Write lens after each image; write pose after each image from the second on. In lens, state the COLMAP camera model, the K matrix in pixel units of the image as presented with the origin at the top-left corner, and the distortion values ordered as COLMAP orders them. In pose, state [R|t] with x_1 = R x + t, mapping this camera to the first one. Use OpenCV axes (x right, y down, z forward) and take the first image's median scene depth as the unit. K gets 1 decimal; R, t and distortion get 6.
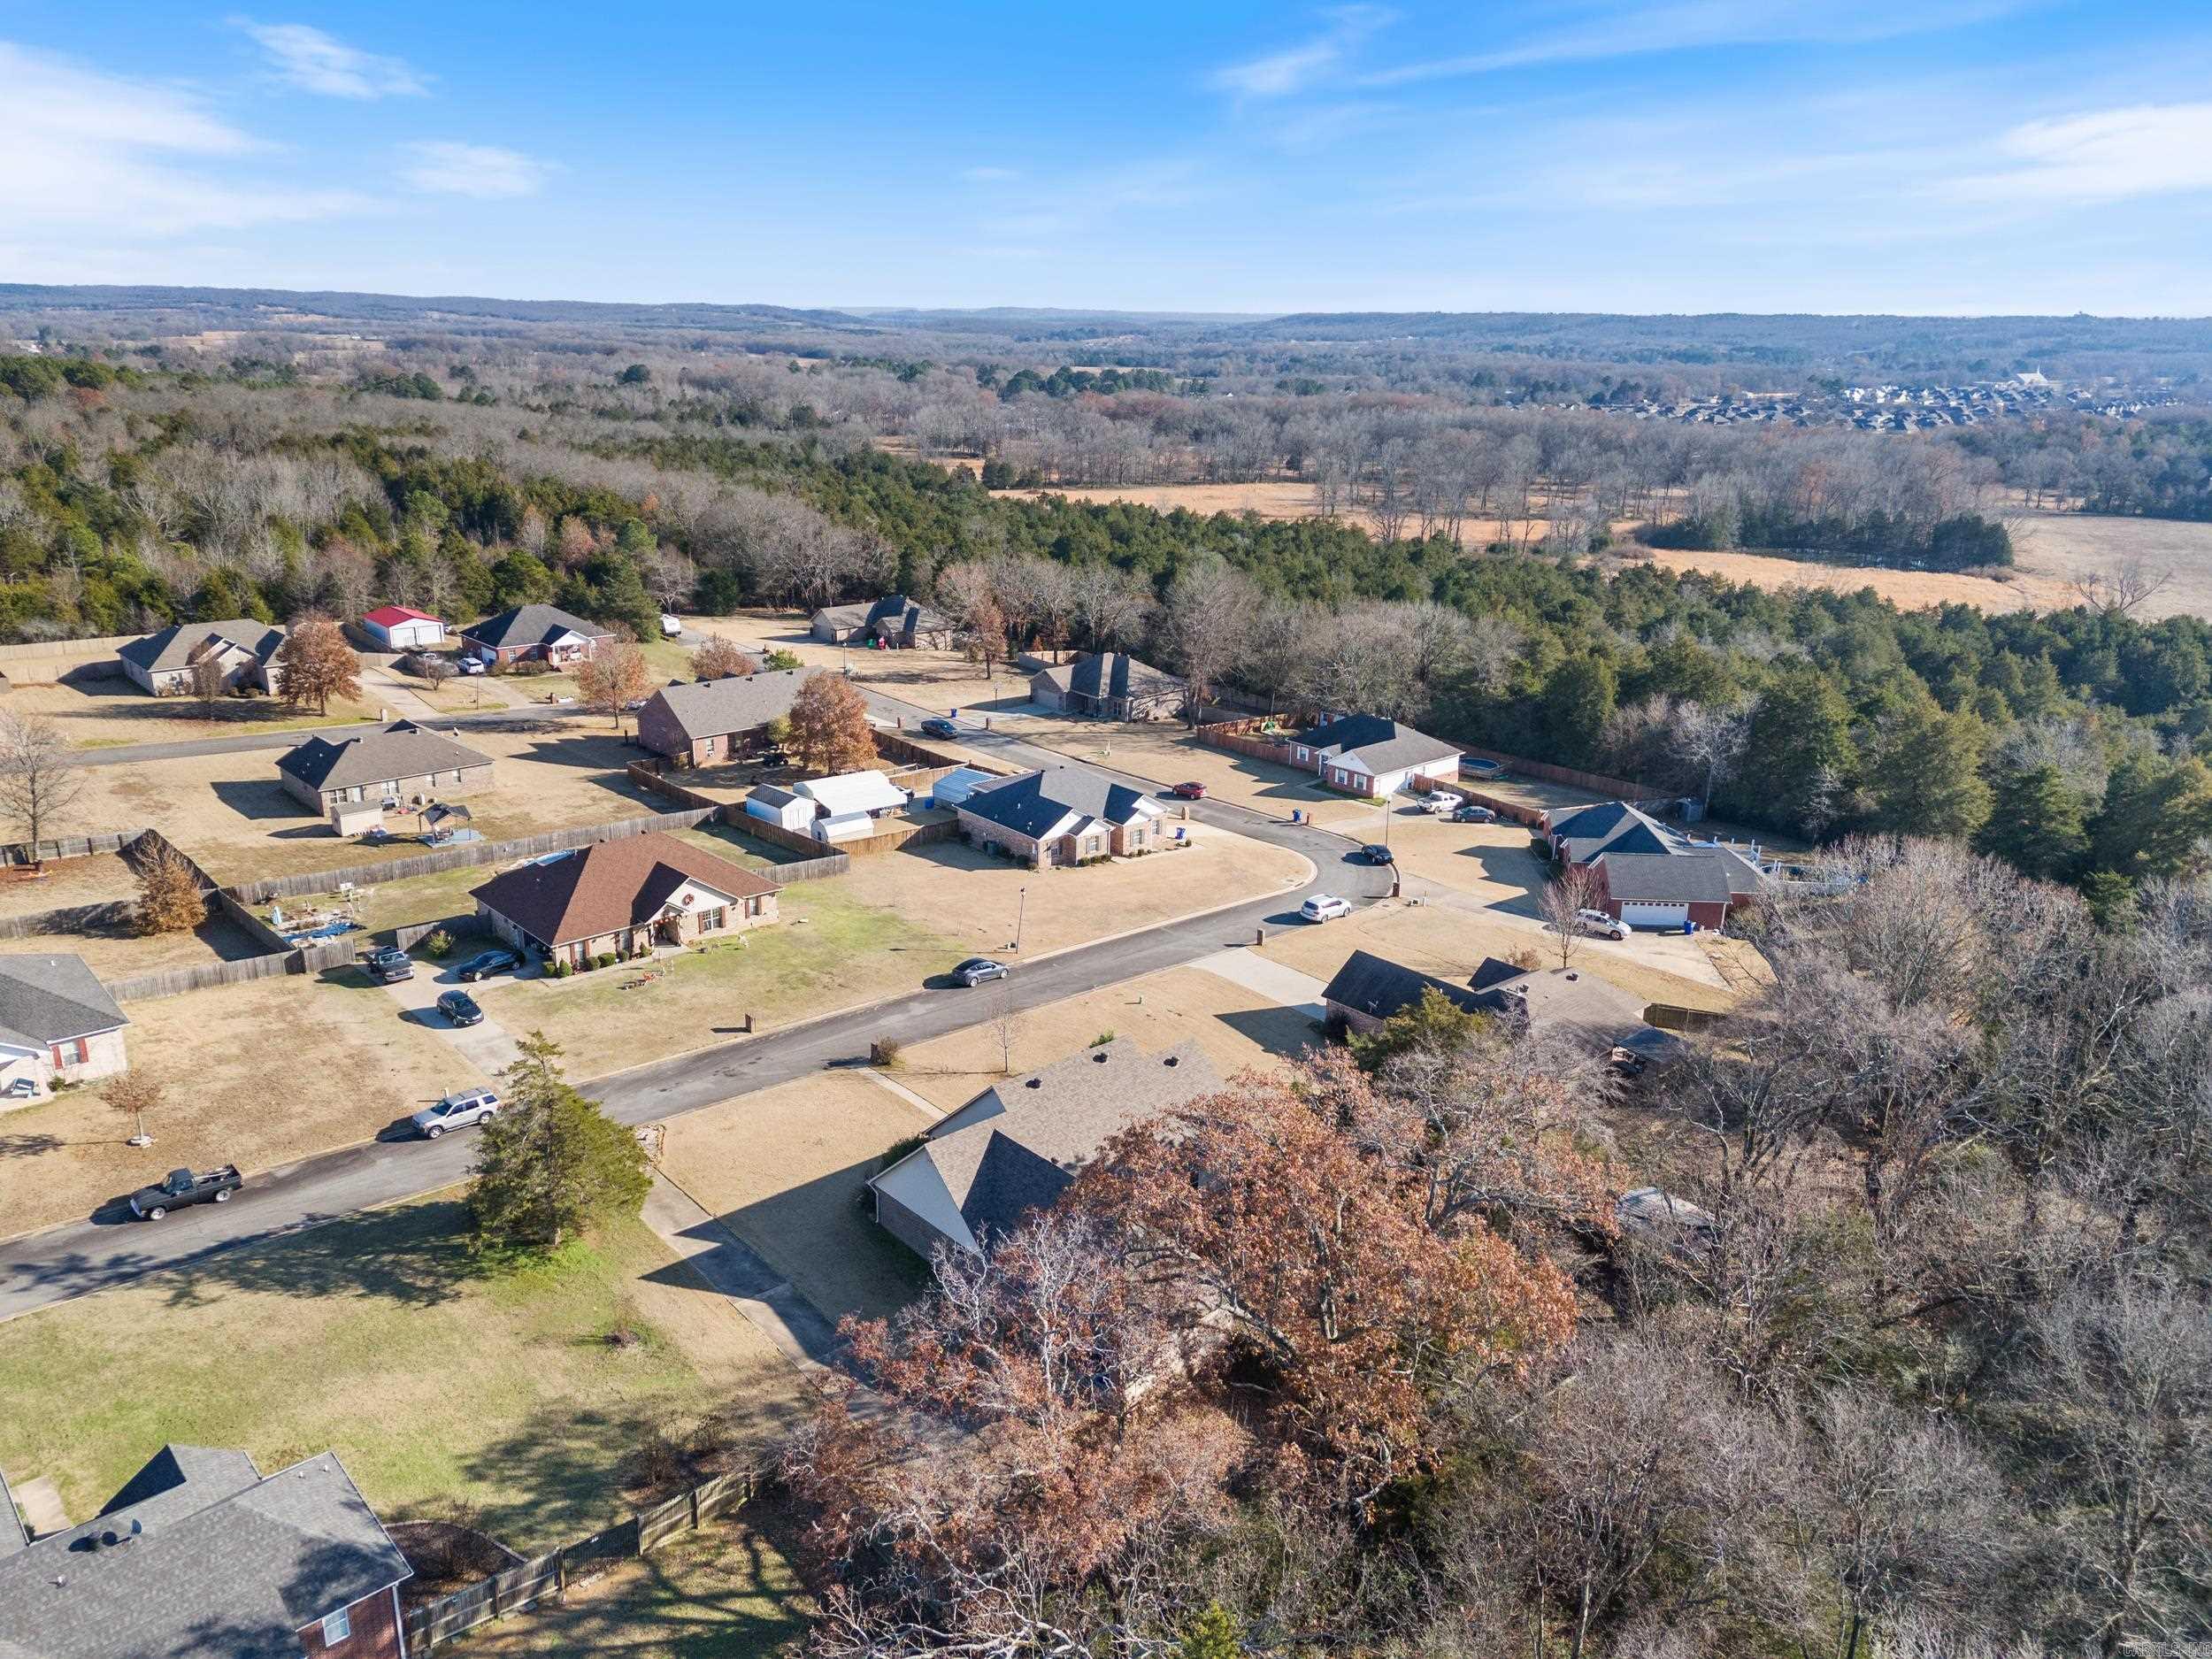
lens RADIAL K [[1612.6, 0, 1097.4], [0, 1612.6, 827.8], [0, 0, 1]] dist [0.076072, -0.062373]
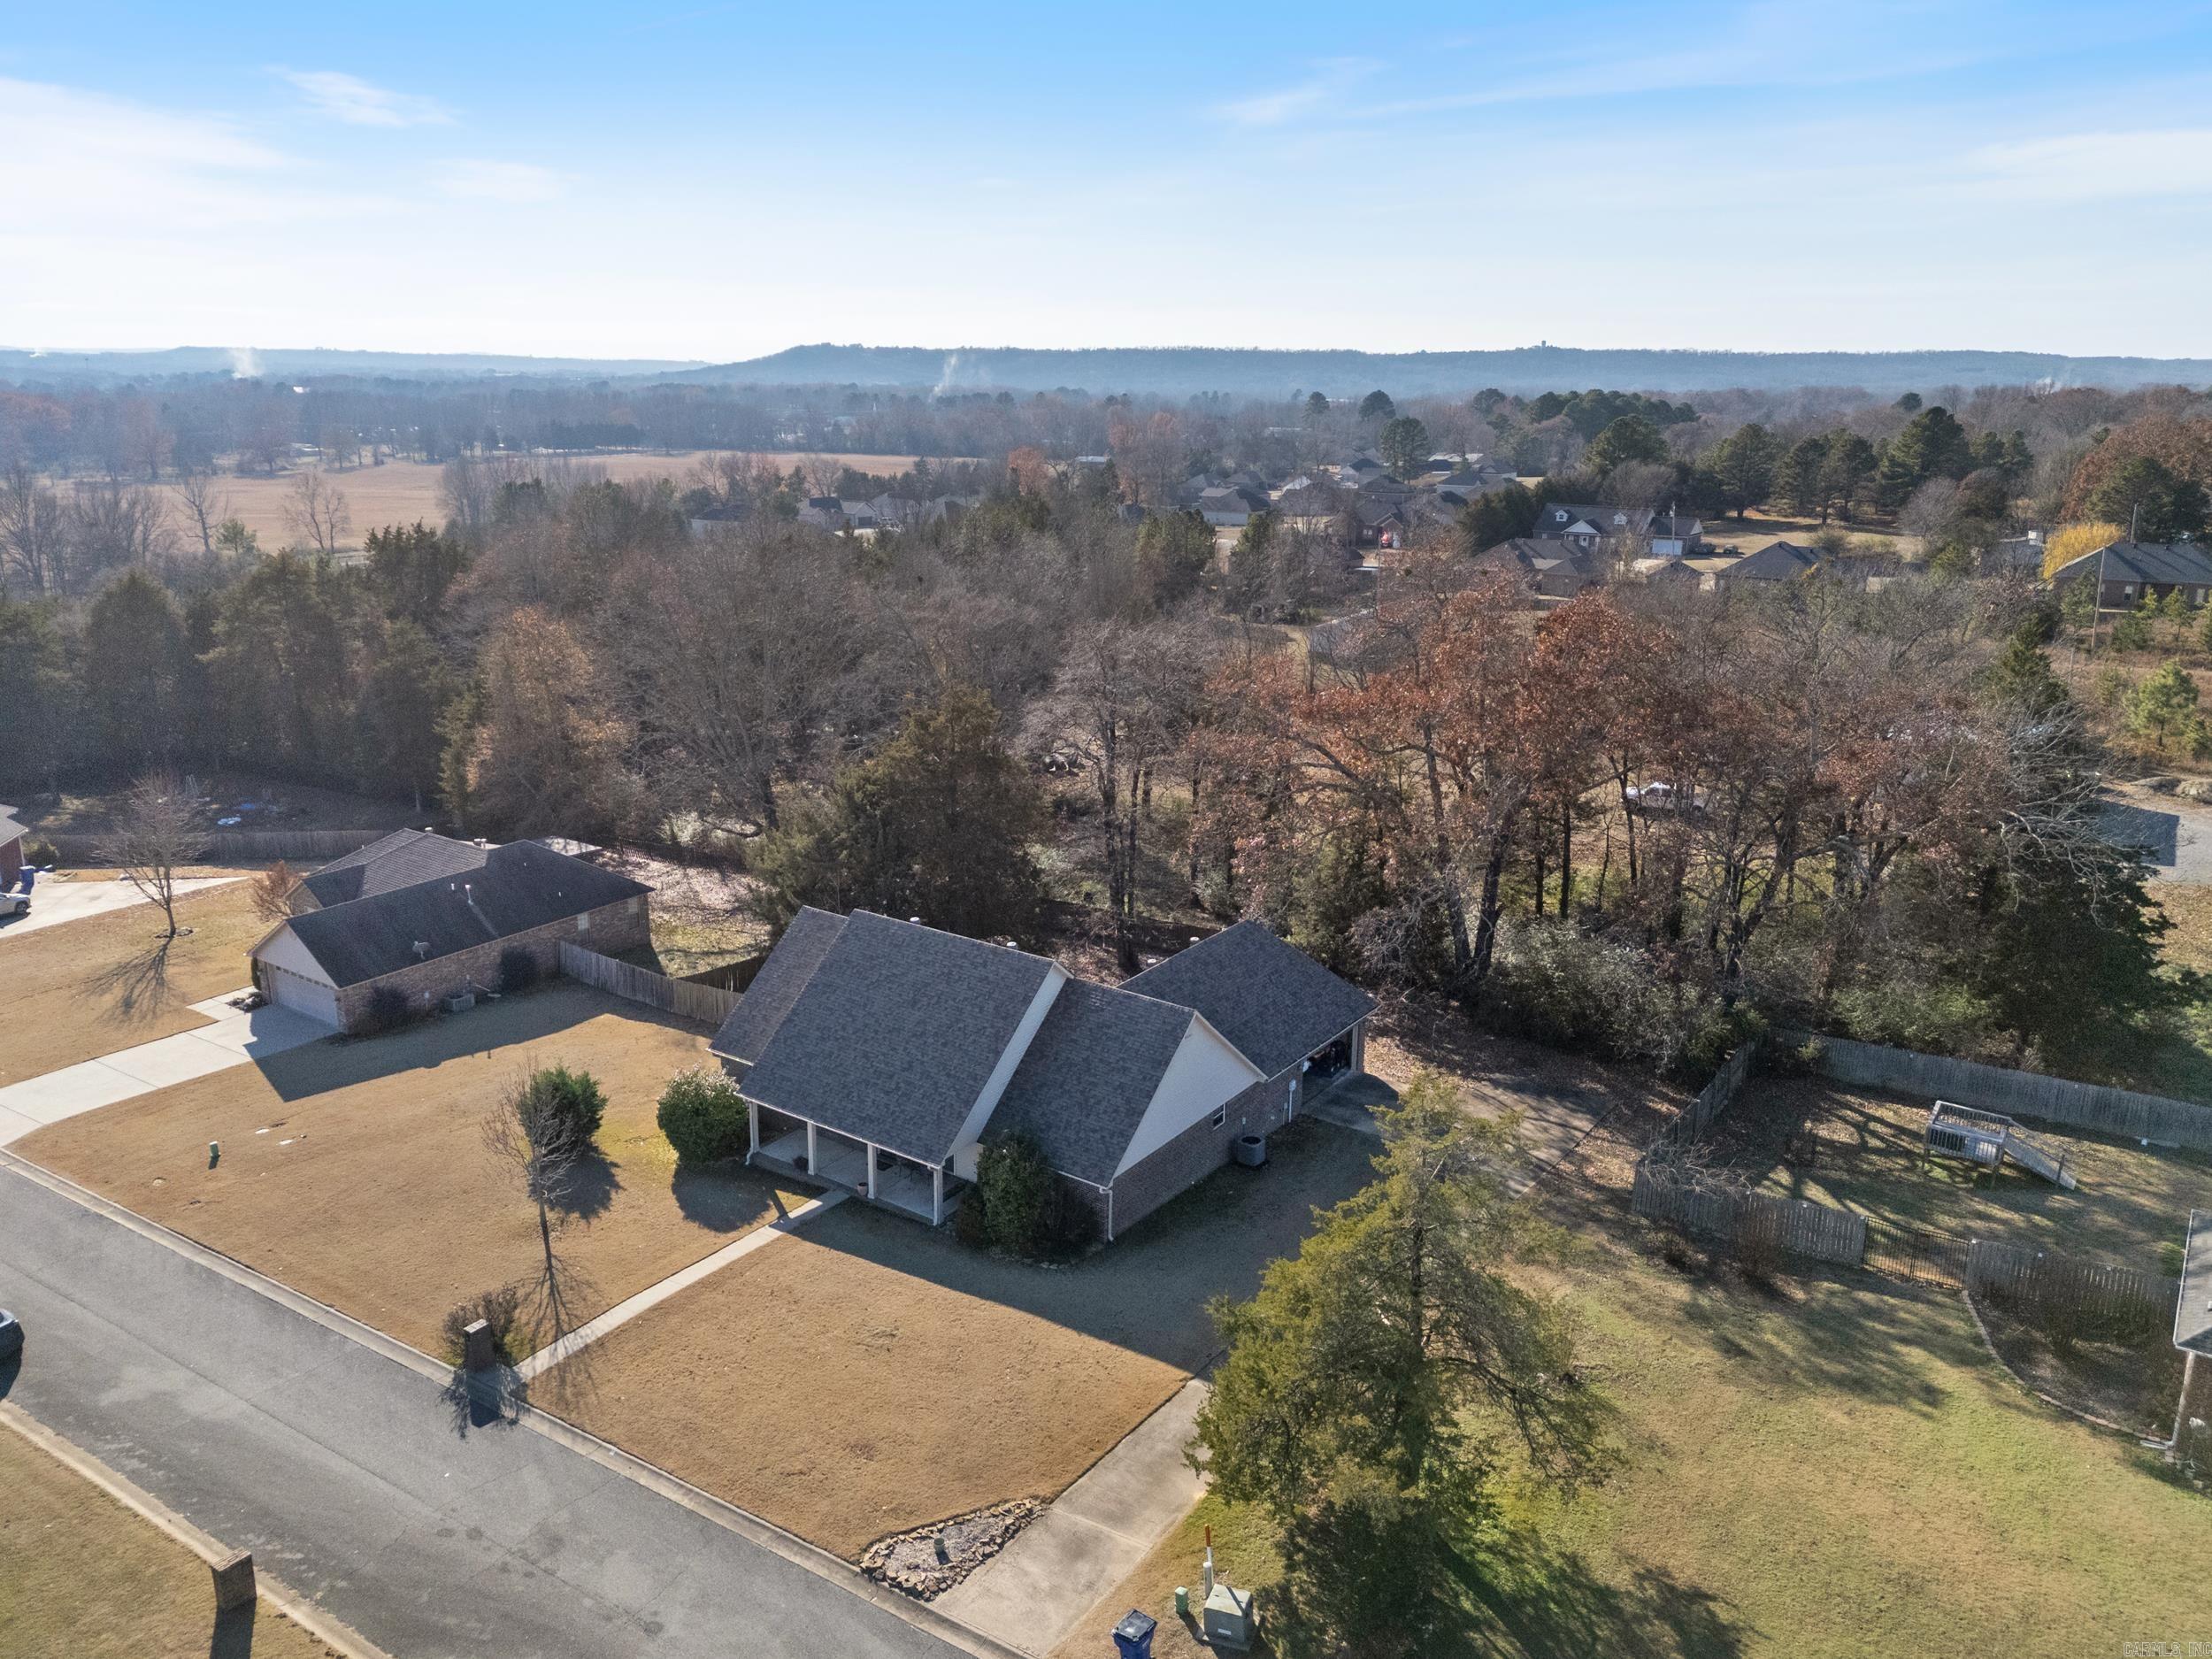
lens RADIAL K [[1626.7, 0, 1100.4], [0, 1626.7, 828.3], [0, 0, 1]] dist [0.067191, -0.049563]
pose [[-0.227557, -0.277241, 0.933464, -0.633162], [0.283436, 0.898249, 0.335877, -0.104981], [-0.931602, 0.341009, -0.125823, 0.958533]]
